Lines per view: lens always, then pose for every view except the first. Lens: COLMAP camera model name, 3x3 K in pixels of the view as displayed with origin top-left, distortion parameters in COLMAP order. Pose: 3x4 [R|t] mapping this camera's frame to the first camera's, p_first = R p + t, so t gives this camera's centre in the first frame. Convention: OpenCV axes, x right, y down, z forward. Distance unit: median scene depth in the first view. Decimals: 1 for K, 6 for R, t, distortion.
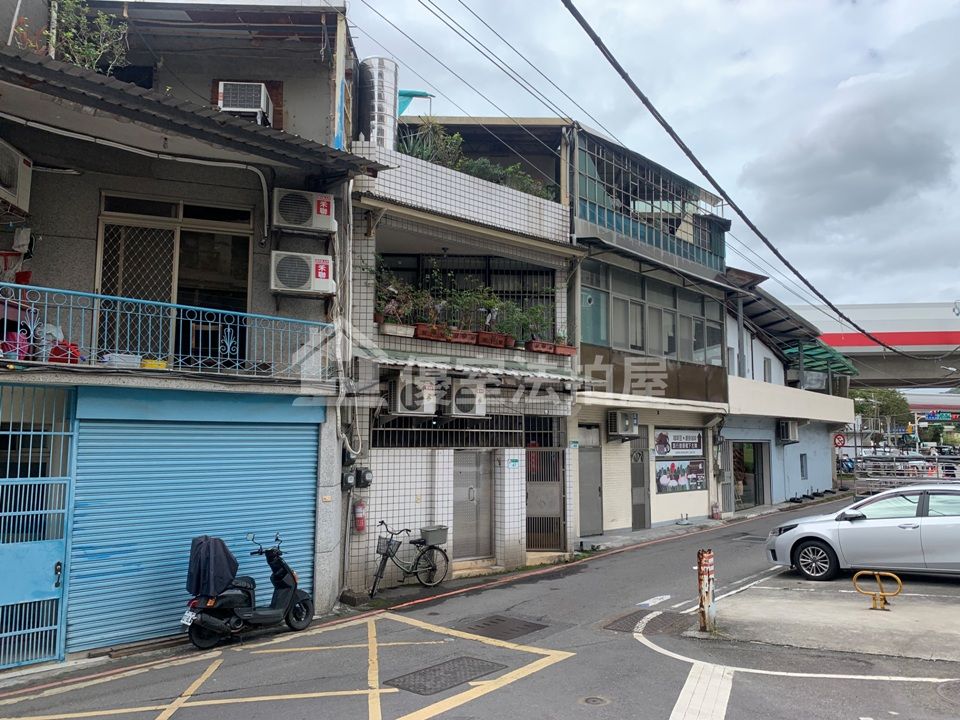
lens RADIAL K [[738.3, 0, 476.8], [0, 738.3, 366.1], [0, 0, 1]] dist [0.037846, -0.058248]
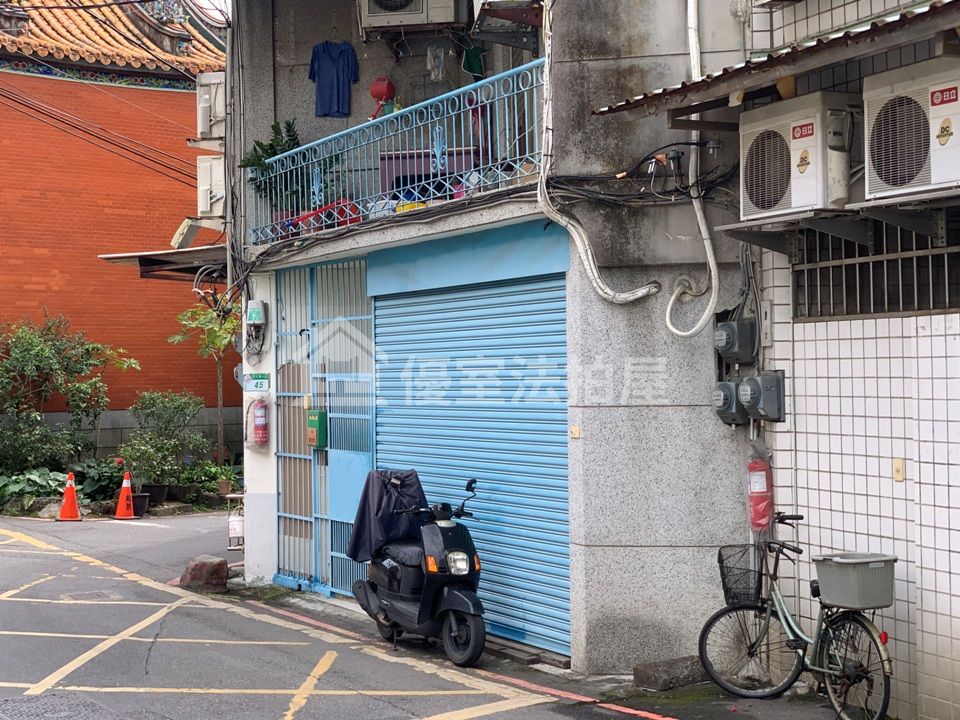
lens RADIAL K [[1503.8, 0, 453.6], [0, 1503.8, 356.6], [0, 0, 1]] dist [0.038194, 0.000000]
pose [[-0.277682, -0.008147, -0.960639, 0.753084], [0.111362, 0.992950, -0.040611, 0.167926], [0.954197, -0.118256, -0.274817, 1.239164]]
